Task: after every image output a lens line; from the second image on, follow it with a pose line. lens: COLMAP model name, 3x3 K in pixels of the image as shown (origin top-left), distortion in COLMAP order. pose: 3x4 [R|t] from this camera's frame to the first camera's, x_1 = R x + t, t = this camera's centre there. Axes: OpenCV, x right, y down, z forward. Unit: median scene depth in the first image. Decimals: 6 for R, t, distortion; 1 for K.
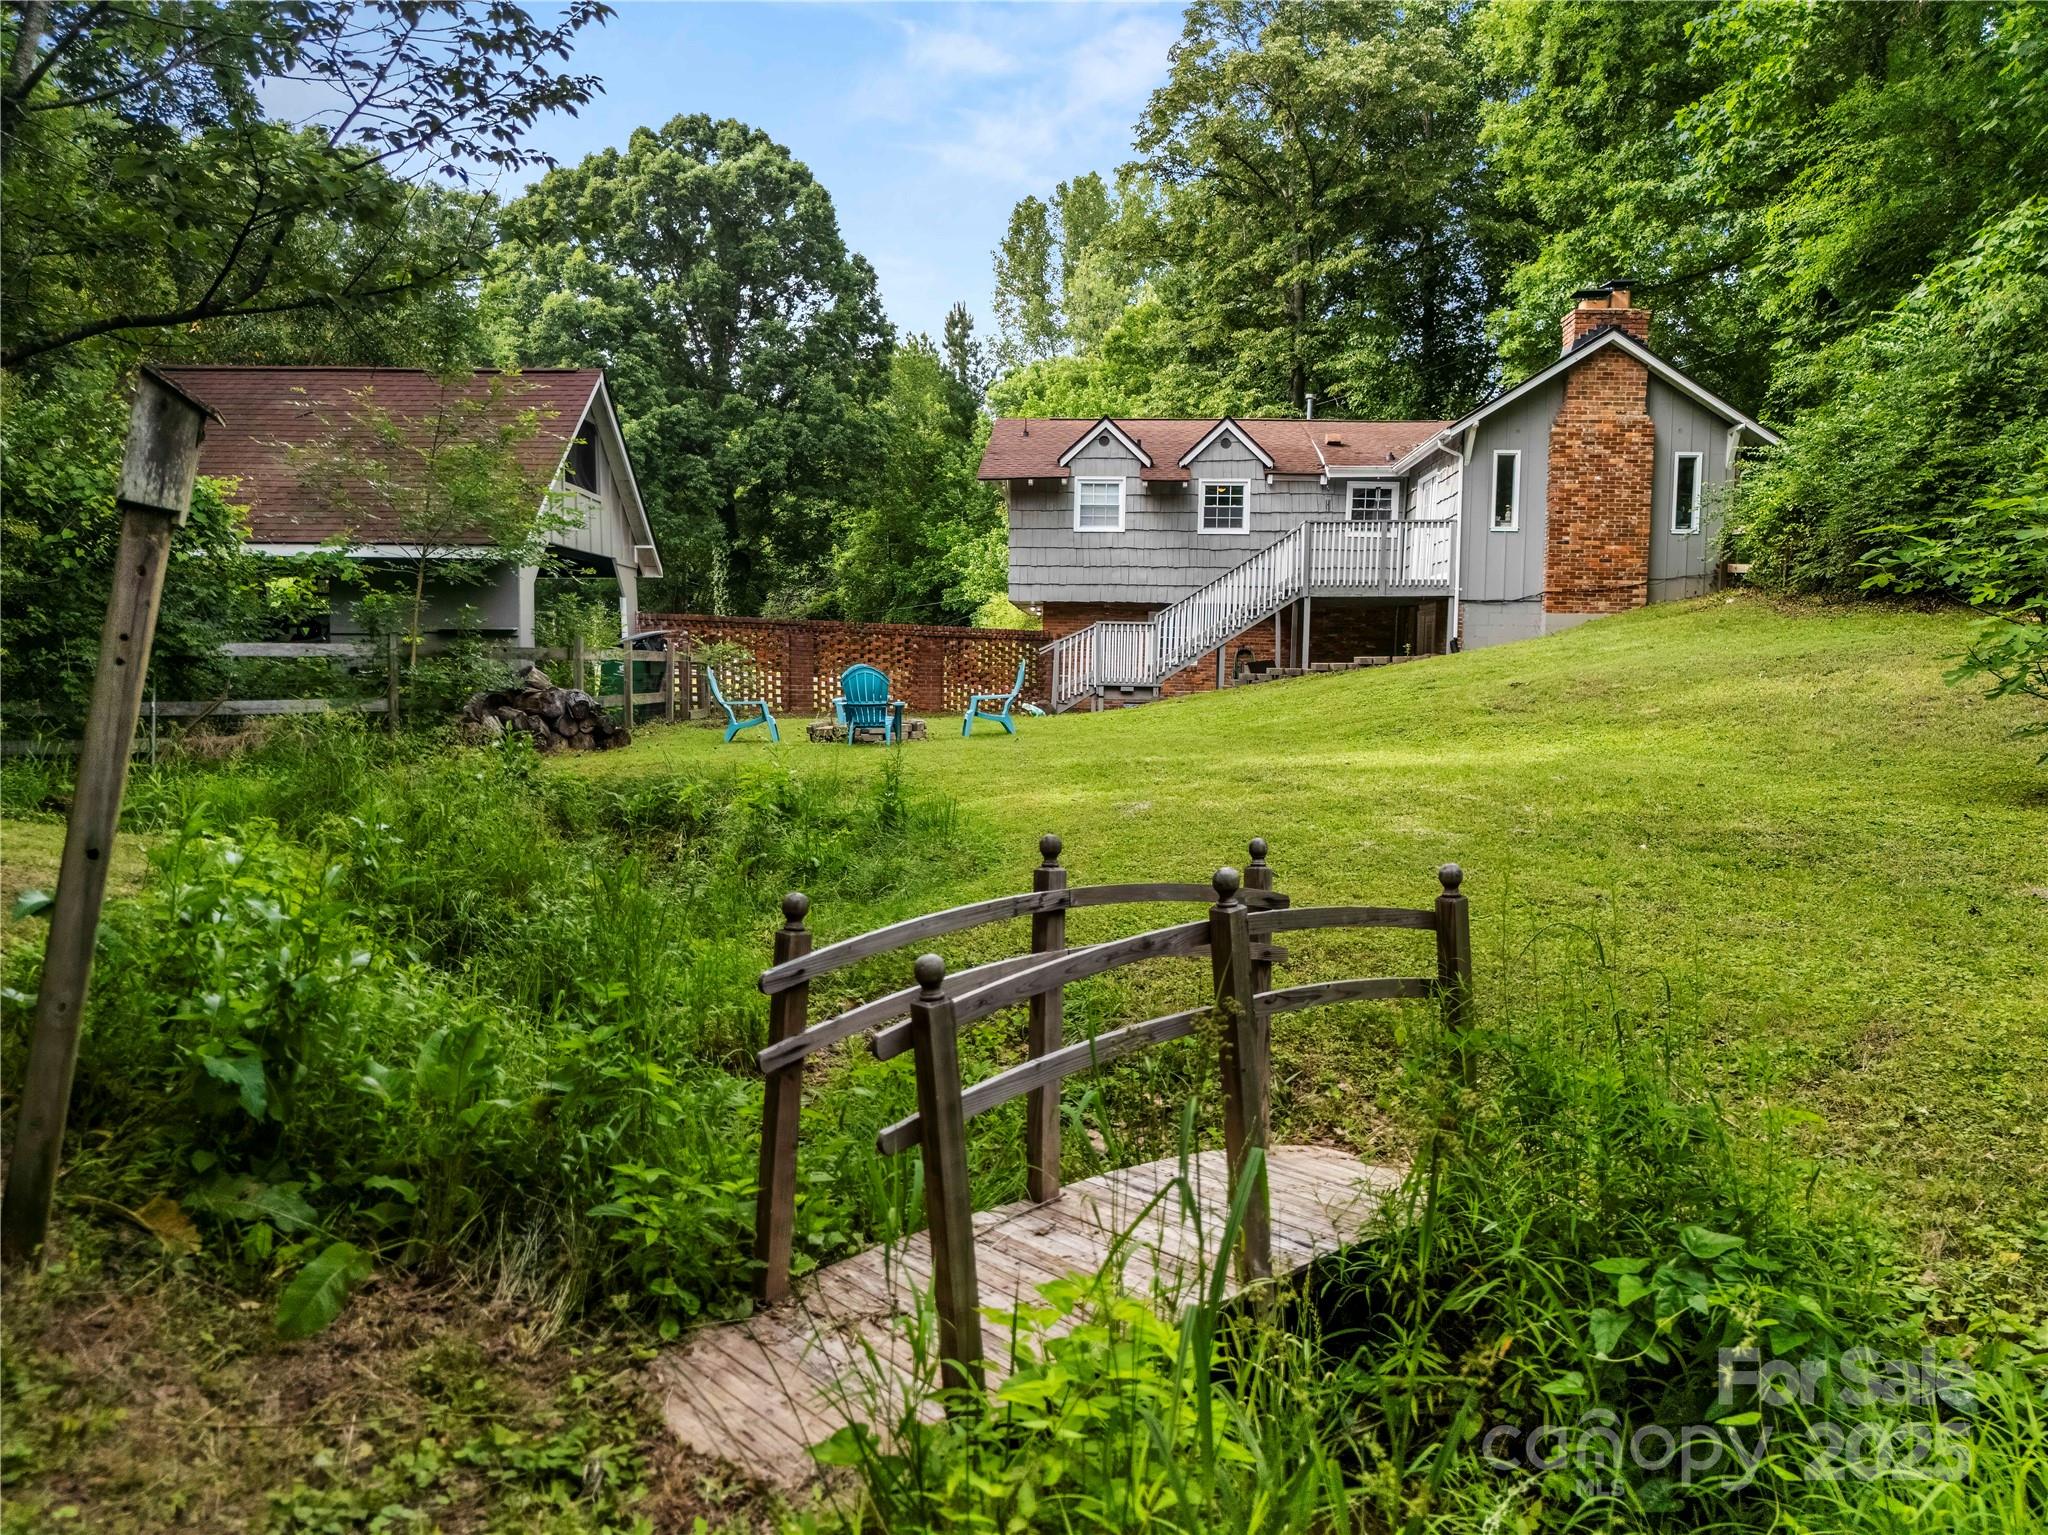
lens RADIAL K [[1438.8, 0, 1024.0], [0, 1438.8, 767.5], [0, 0, 1]] dist [0.056877, -0.079081]
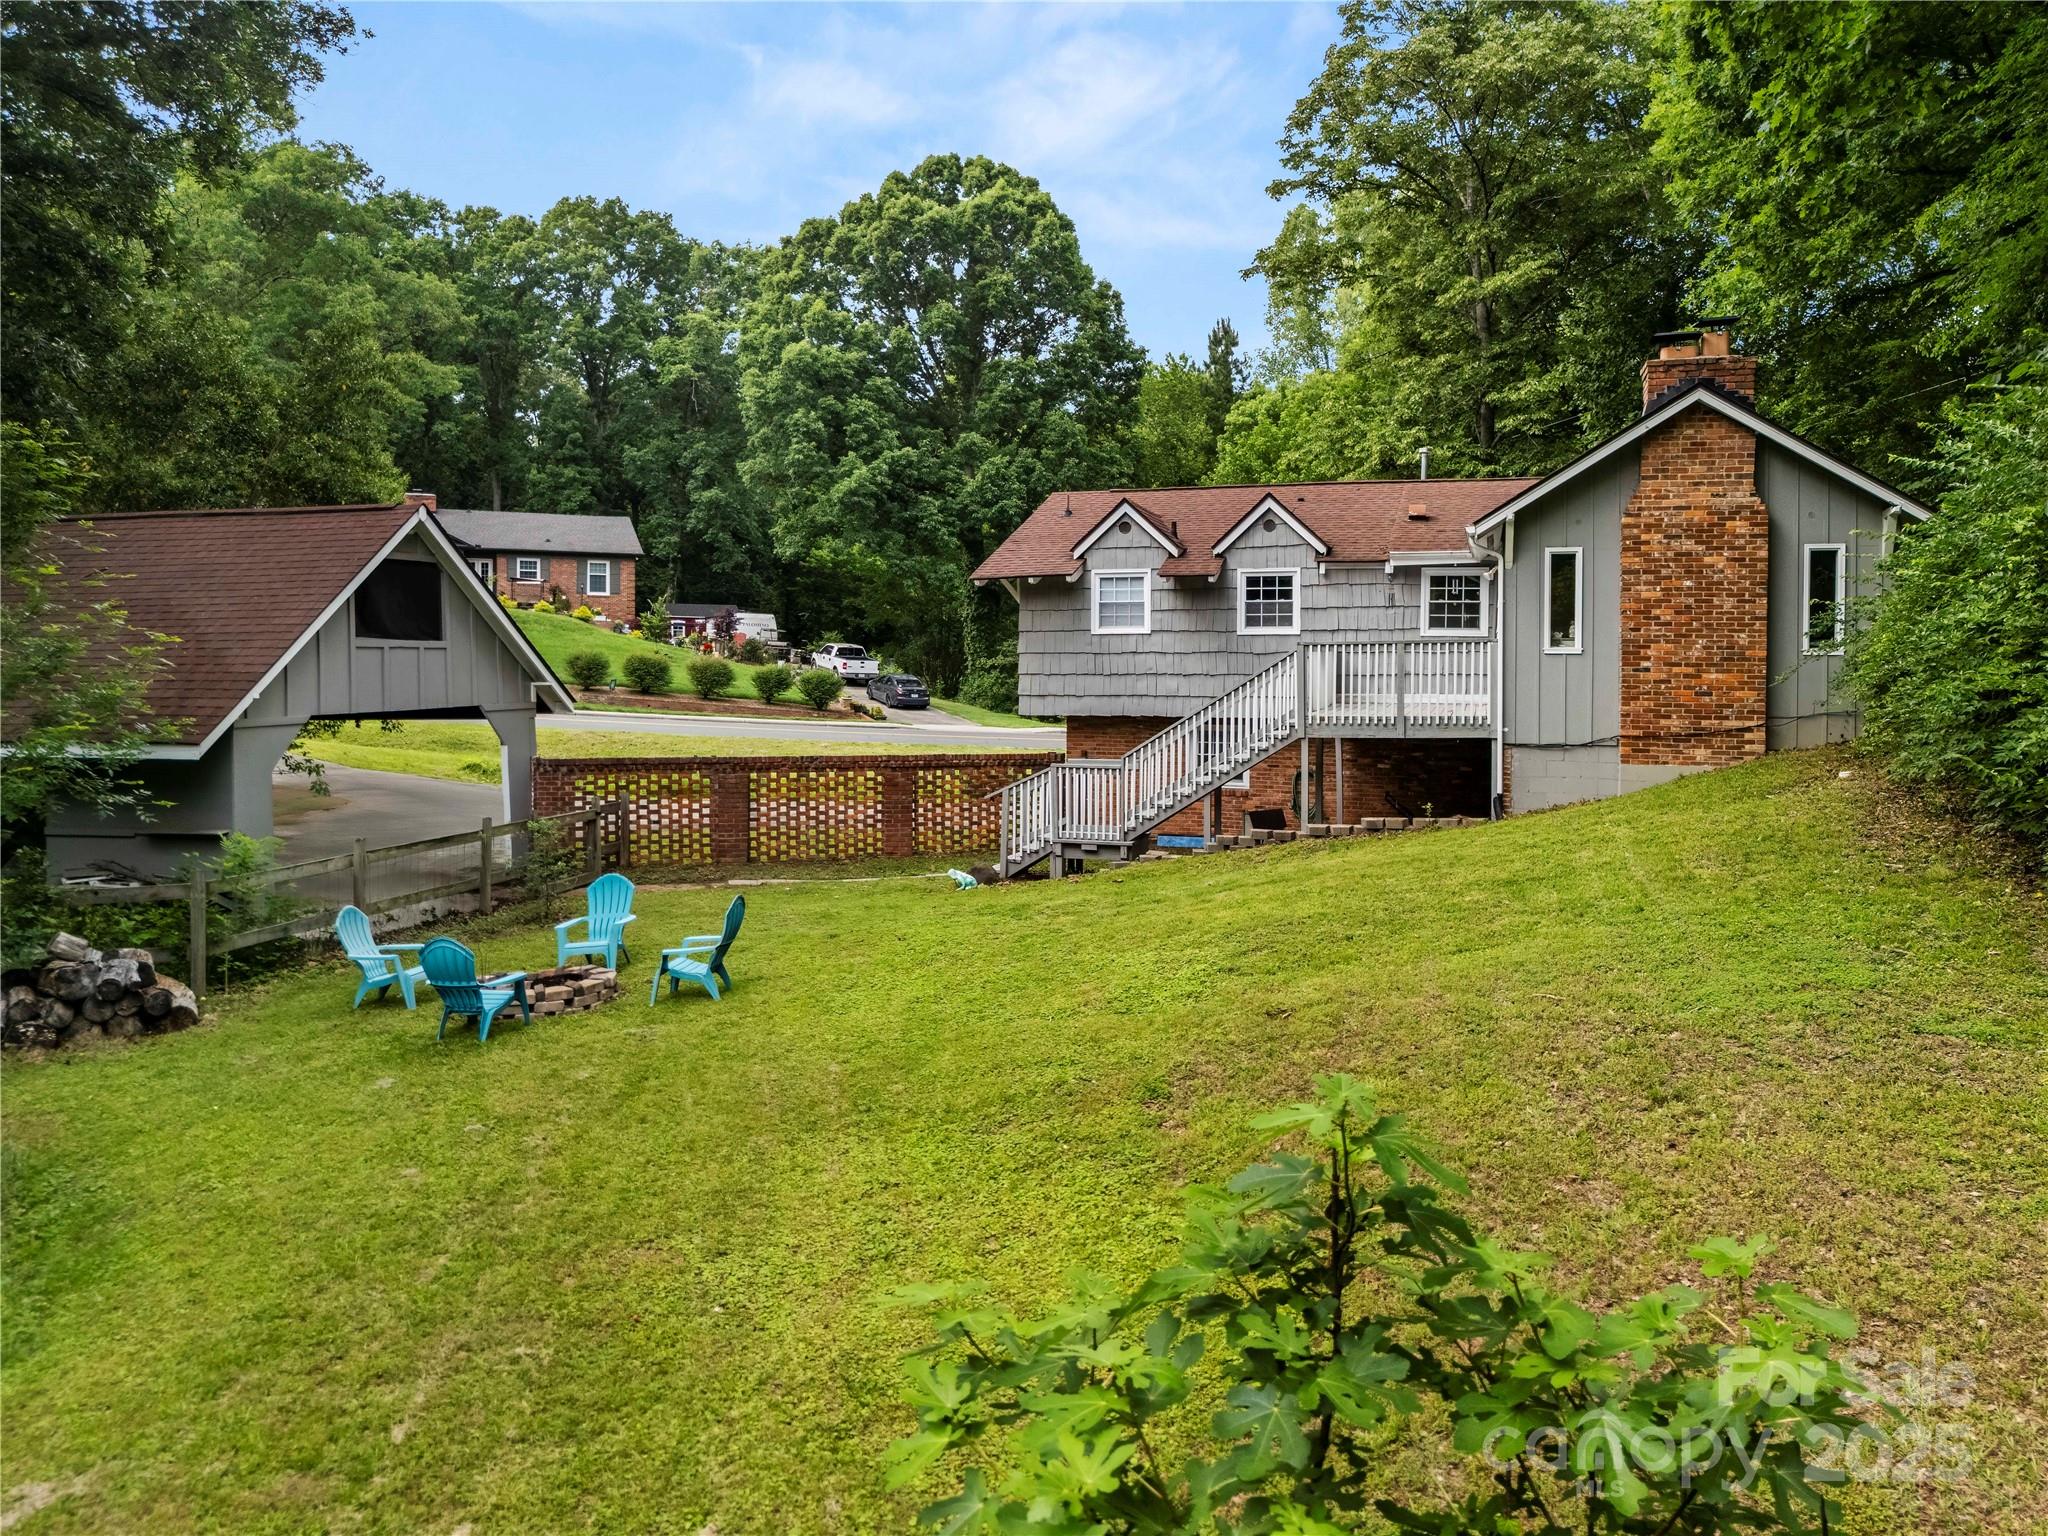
lens RADIAL K [[1464.1, 0, 1024.9], [0, 1464.1, 701.8], [0, 0, 1]] dist [0.097172, -0.135515]
pose [[0.977000, -0.009323, -0.213036, 0.180216], [-0.002218, 0.998546, -0.053869, -0.077887], [0.213228, 0.053103, 0.975558, 0.153947]]
